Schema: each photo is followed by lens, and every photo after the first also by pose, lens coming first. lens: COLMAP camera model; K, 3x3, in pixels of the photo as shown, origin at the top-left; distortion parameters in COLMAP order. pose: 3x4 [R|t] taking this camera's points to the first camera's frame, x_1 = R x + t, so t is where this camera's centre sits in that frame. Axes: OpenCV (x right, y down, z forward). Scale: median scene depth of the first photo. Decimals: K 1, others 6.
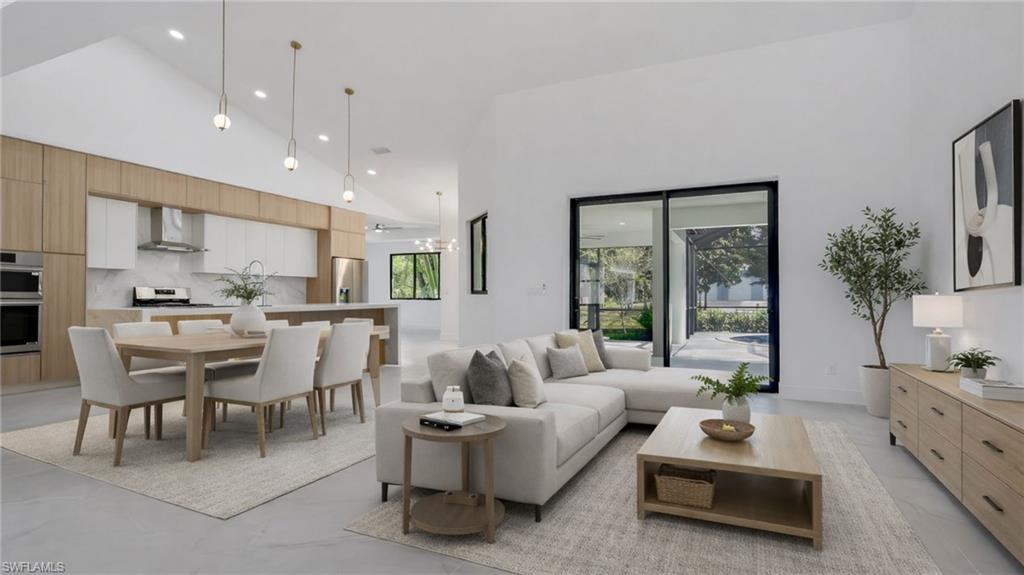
lens RADIAL K [[498.8, 0, 512.0], [0, 498.8, 287.5], [0, 0, 1]] dist [0.016647, -0.000144]
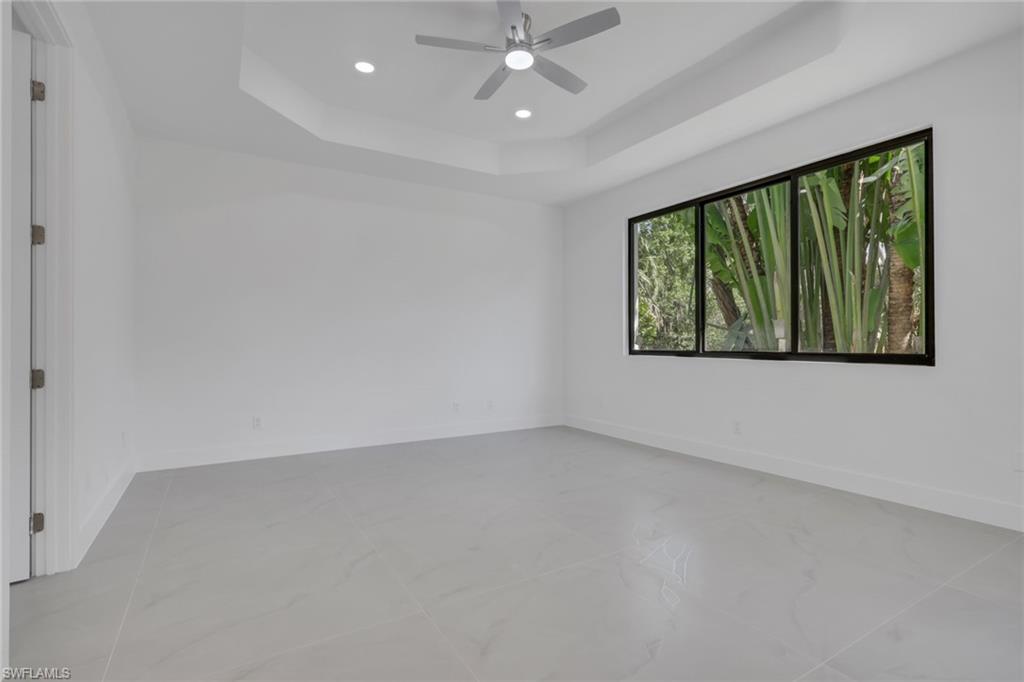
lens RADIAL K [[508.0, 0, 511.2], [0, 508.0, 346.1], [0, 0, 1]] dist [0.003258, 0.000607]
pose [[0.827220, -0.003942, -0.561865, -0.111724], [0.008551, 0.999948, 0.005575, 0.014538], [0.561814, -0.009416, 0.827210, 0.652947]]
